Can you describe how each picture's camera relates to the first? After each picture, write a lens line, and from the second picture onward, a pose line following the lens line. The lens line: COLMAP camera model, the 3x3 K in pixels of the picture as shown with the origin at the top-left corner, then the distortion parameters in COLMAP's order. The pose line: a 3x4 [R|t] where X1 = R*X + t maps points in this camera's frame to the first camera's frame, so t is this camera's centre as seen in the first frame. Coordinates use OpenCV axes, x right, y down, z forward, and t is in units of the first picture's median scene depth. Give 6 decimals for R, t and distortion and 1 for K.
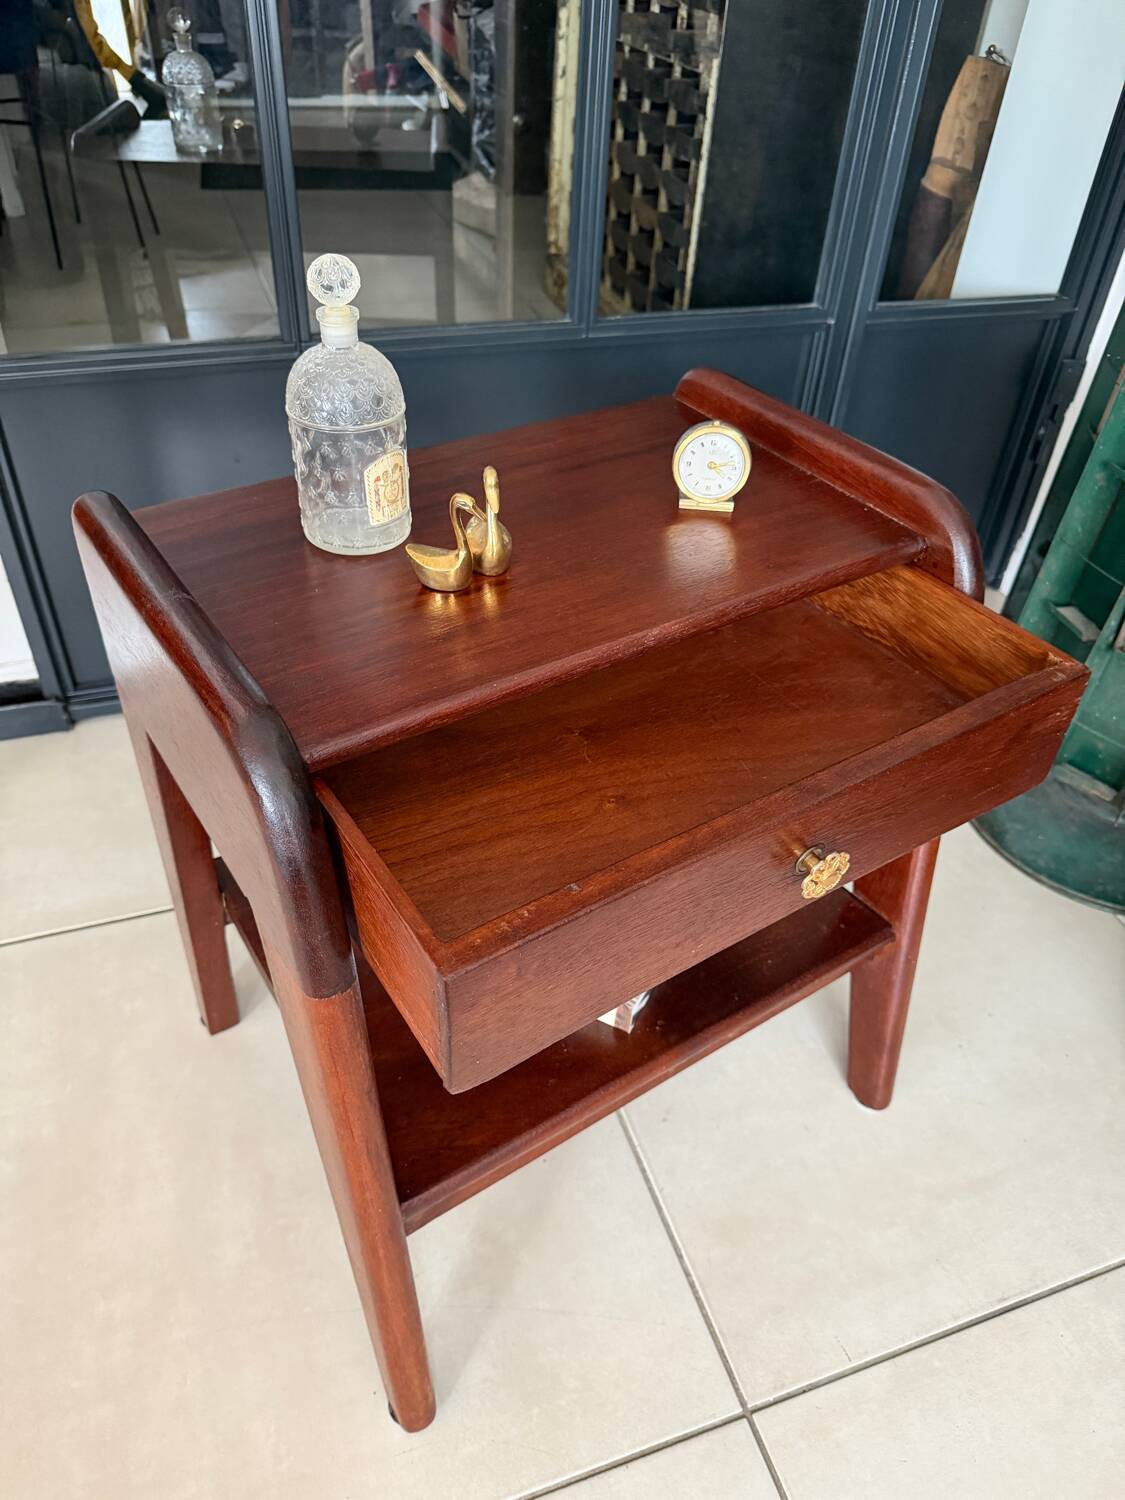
lens RADIAL K [[1084.5, 0, 564.5], [0, 1084.5, 749.9], [0, 0, 1]] dist [-0.000778, -0.015926]
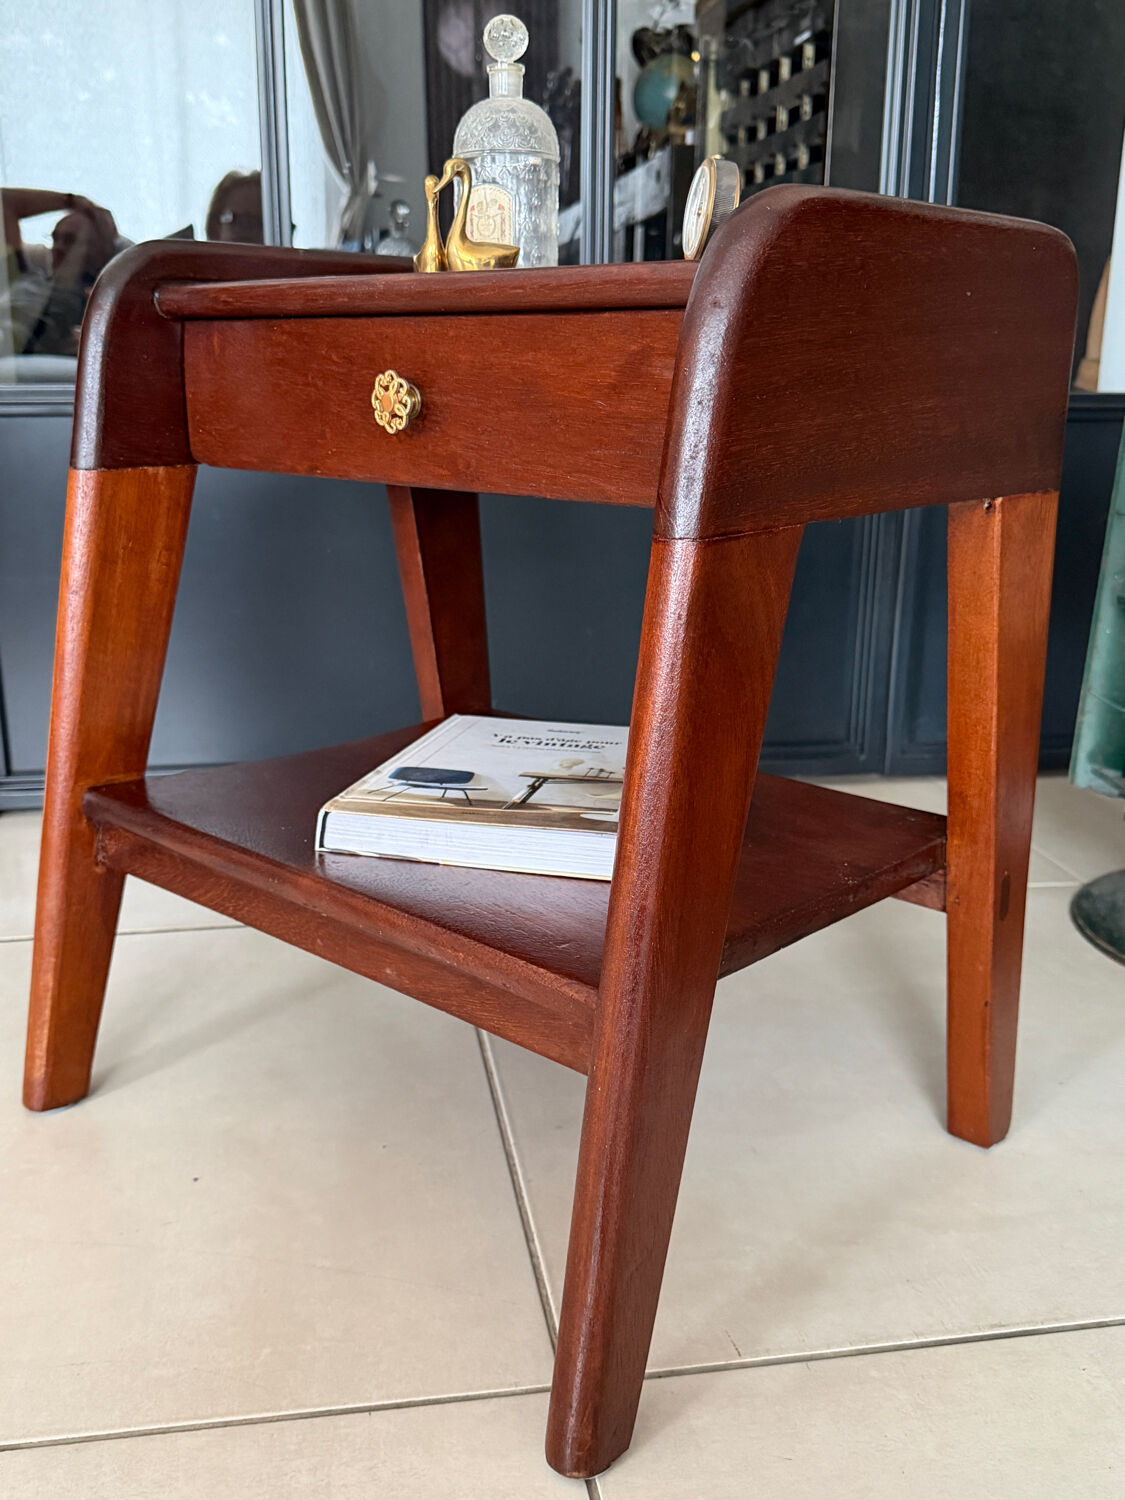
lens RADIAL K [[1418.8, 0, 562.5], [0, 1418.8, 750.0], [0, 0, 1]] dist [0.196952, -0.452797]
pose [[0.985034, 0.004988, -0.172289, 0.297039], [-0.075251, 0.911730, -0.403838, 0.571307], [0.155066, 0.410759, 0.898460, 0.022221]]
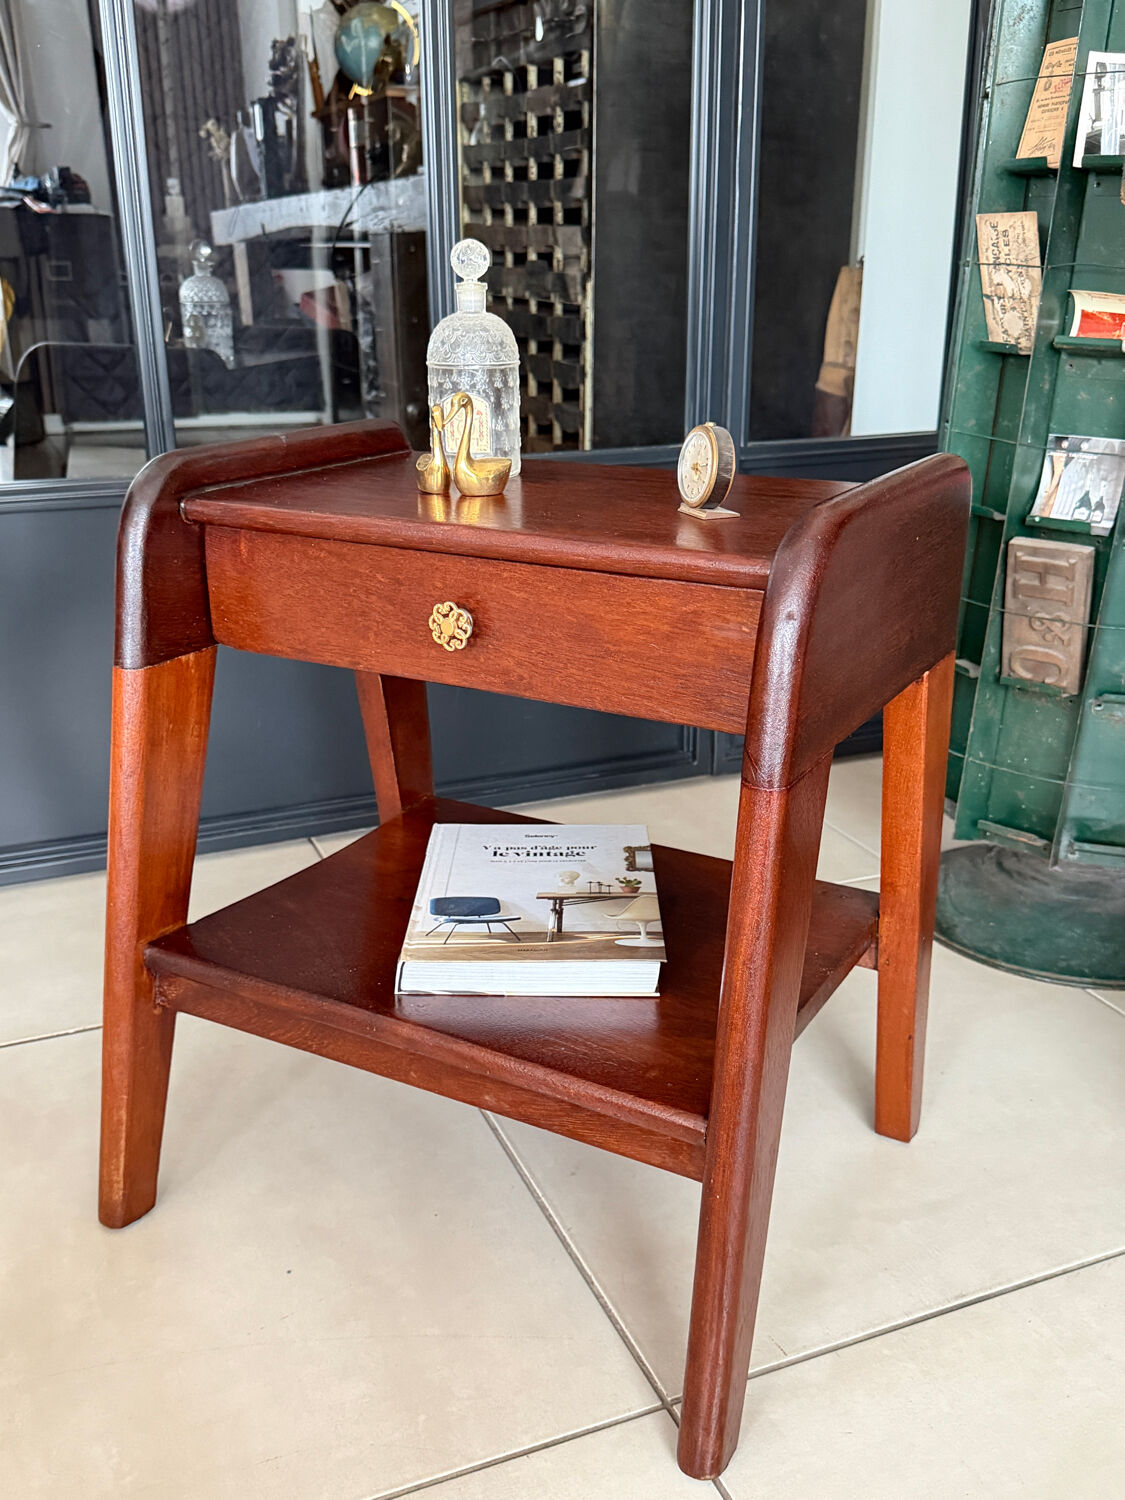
lens RADIAL K [[1418.8, 0, 562.5], [0, 1418.8, 750.0], [0, 0, 1]] dist [0.196952, -0.452797]
pose [[0.996874, -0.069400, 0.037766, 0.072143], [0.078085, 0.938301, -0.336888, 0.468746], [-0.012055, 0.338784, 0.940787, -0.247265]]
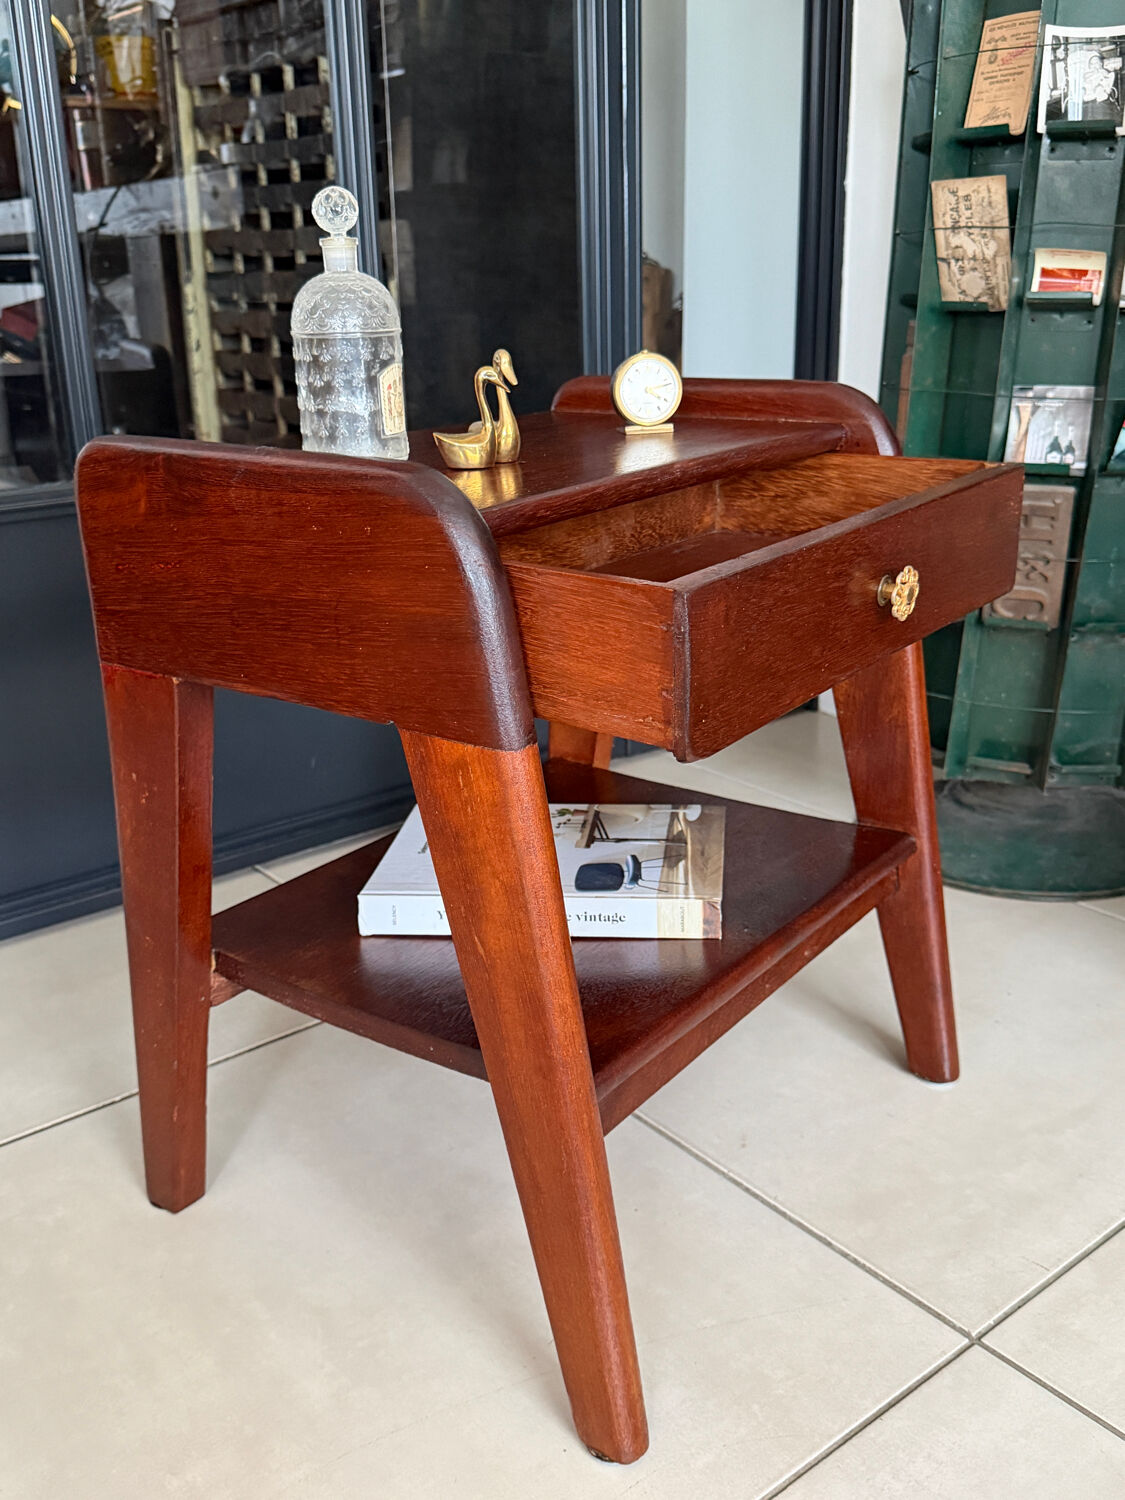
lens RADIAL K [[1406.0, 0, 562.5], [0, 1406.0, 750.0], [0, 0, 1]] dist [0.163556, -0.379704]
pose [[0.939711, -0.175490, 0.293507, -0.364910], [0.266030, 0.914446, -0.304985, 0.410686], [-0.214875, 0.364679, 0.906001, -0.126409]]
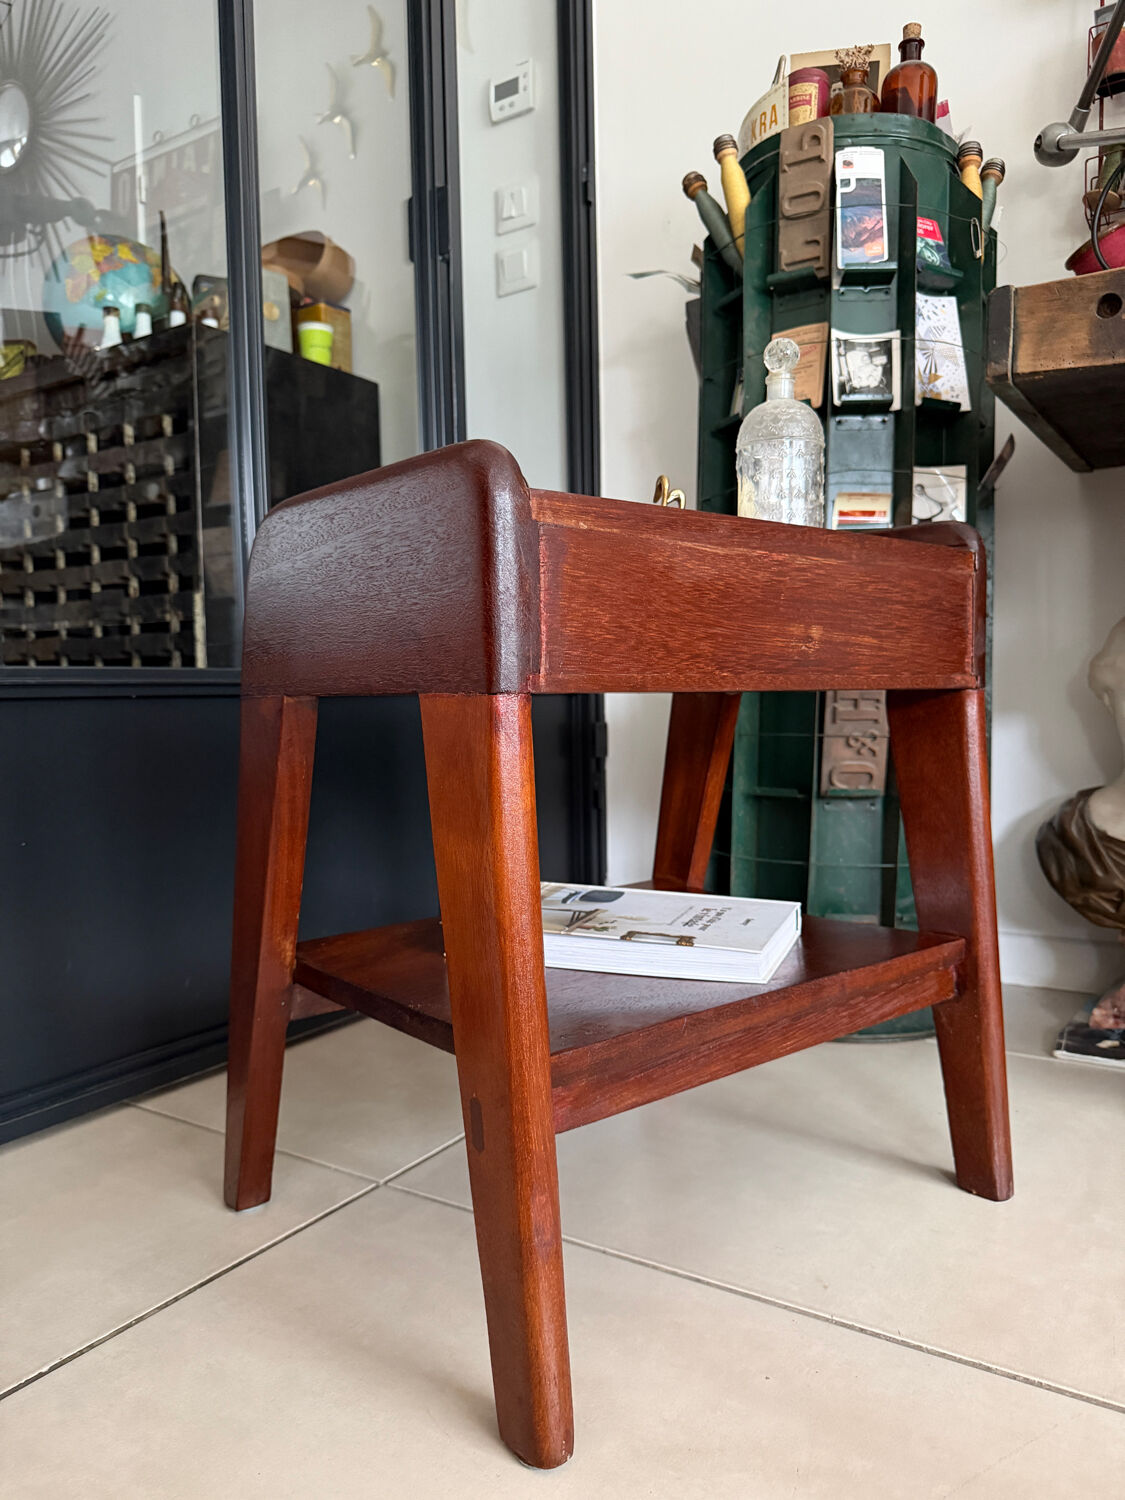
lens RADIAL K [[1084.5, 0, 564.5], [0, 1084.5, 749.9], [0, 0, 1]] dist [-0.000778, -0.015926]
pose [[0.788496, -0.096538, 0.607416, -0.560356], [0.434209, 0.786823, -0.438602, 0.339161], [-0.435587, 0.609582, 0.662325, 0.373562]]
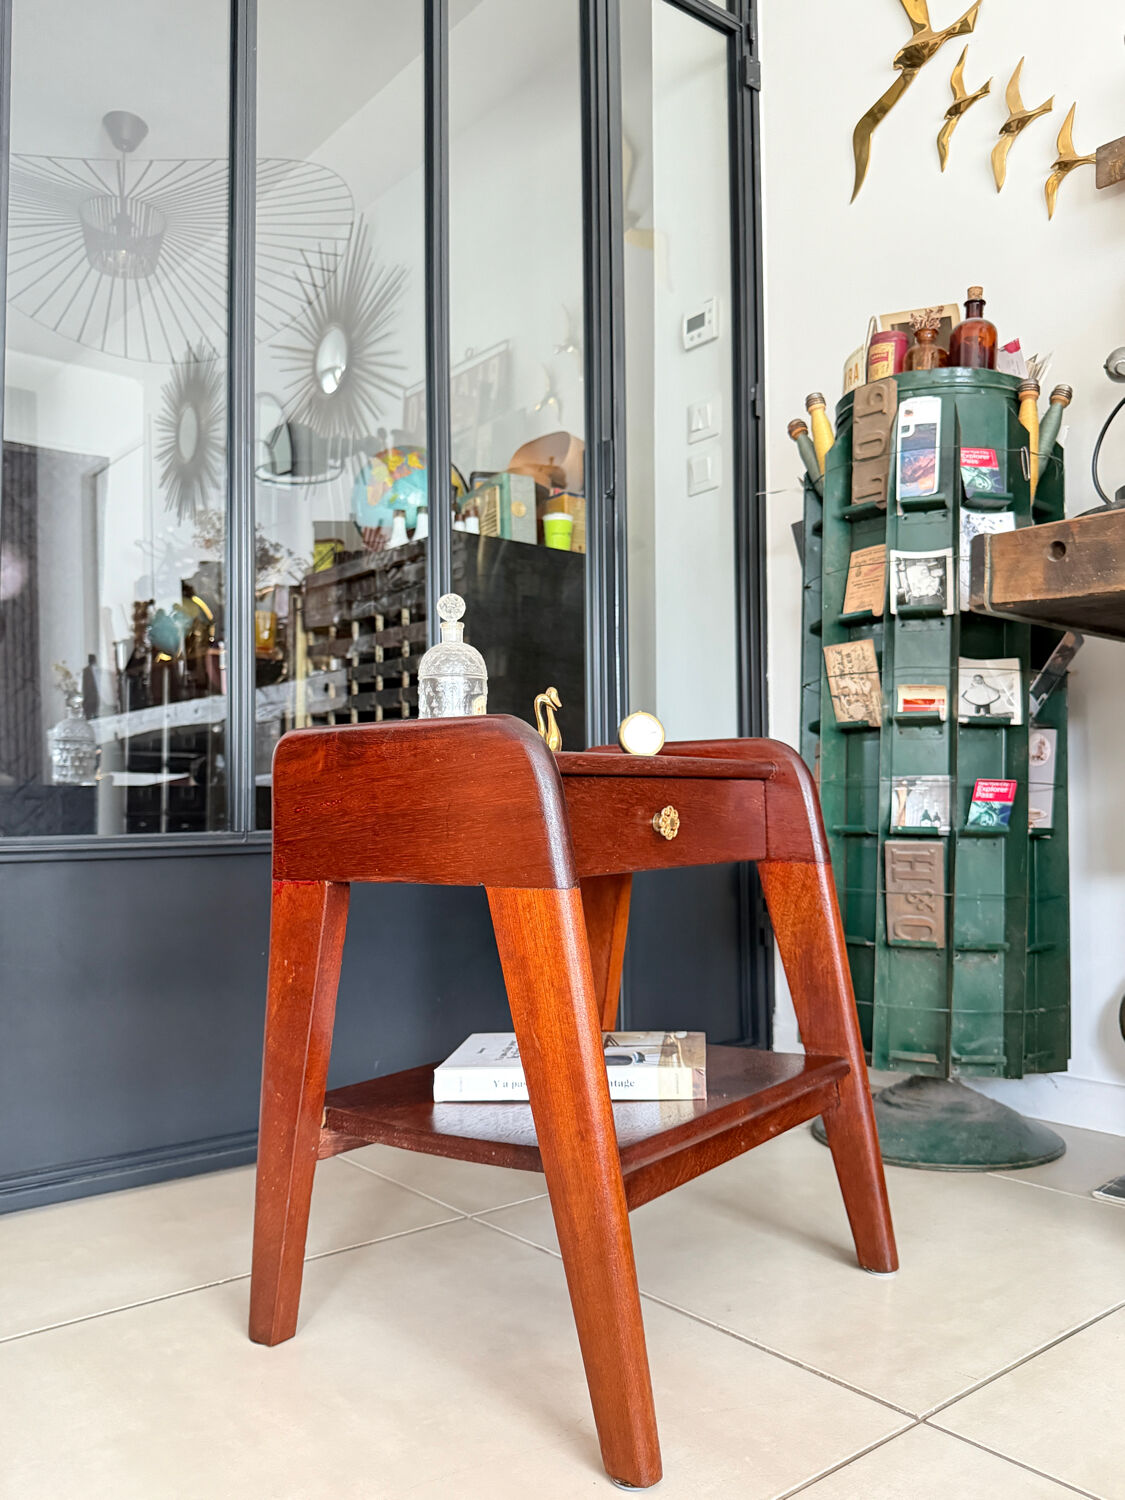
lens RADIAL K [[1177.3, 0, 560.3], [0, 1177.3, 752.8], [0, 0, 1]] dist [0.148460, -0.281771]
pose [[0.938620, -0.041546, 0.342443, -0.507497], [0.259480, 0.739156, -0.621546, 0.713765], [-0.227296, 0.672252, 0.704566, -0.187246]]
